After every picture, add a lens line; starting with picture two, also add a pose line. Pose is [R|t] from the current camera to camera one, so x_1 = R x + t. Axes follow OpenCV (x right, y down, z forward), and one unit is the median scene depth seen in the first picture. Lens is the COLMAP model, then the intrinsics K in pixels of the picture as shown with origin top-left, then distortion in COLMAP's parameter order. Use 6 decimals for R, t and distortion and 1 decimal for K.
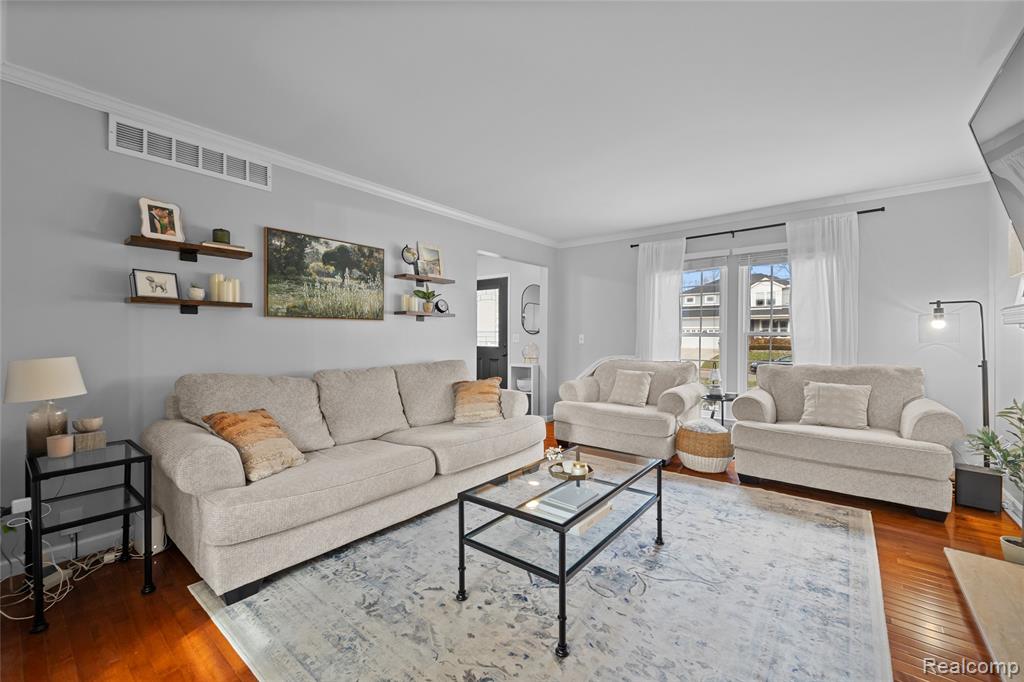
lens RADIAL K [[420.4, 0, 514.6], [0, 420.4, 339.2], [0, 0, 1]] dist [0.003939, -0.000711]
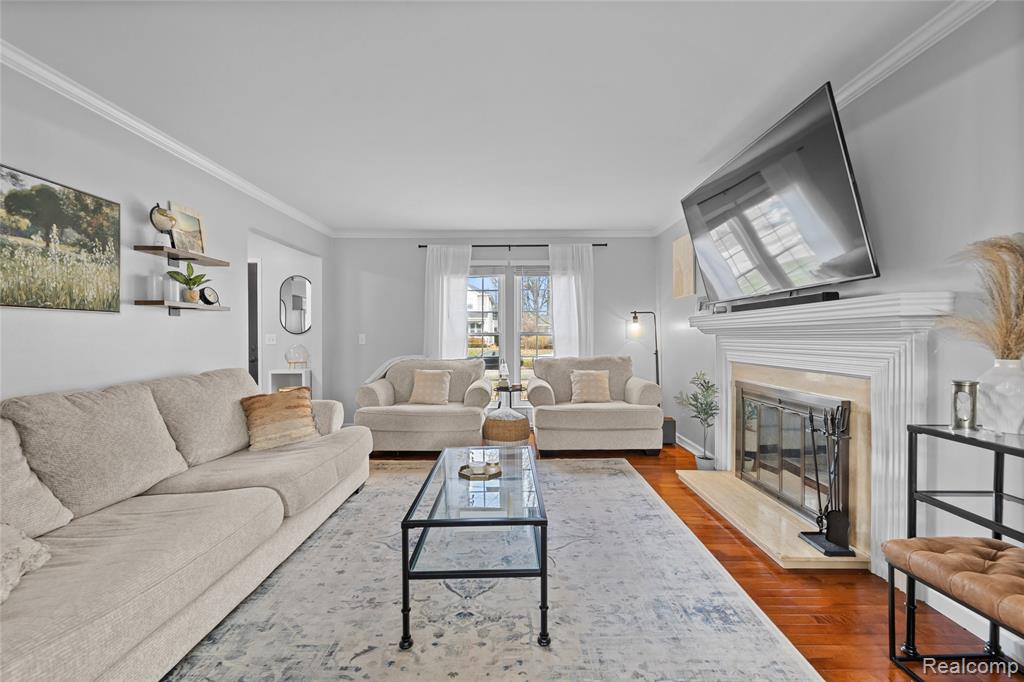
lens RADIAL K [[420.4, 0, 524.3], [0, 420.4, 336.0], [0, 0, 1]] dist [0.003939, -0.000711]
pose [[0.769793, -0.005143, 0.638273, -0.250684], [0.009953, 0.999943, -0.003947, -0.000453], [-0.638217, 0.009391, 0.769800, 0.099379]]
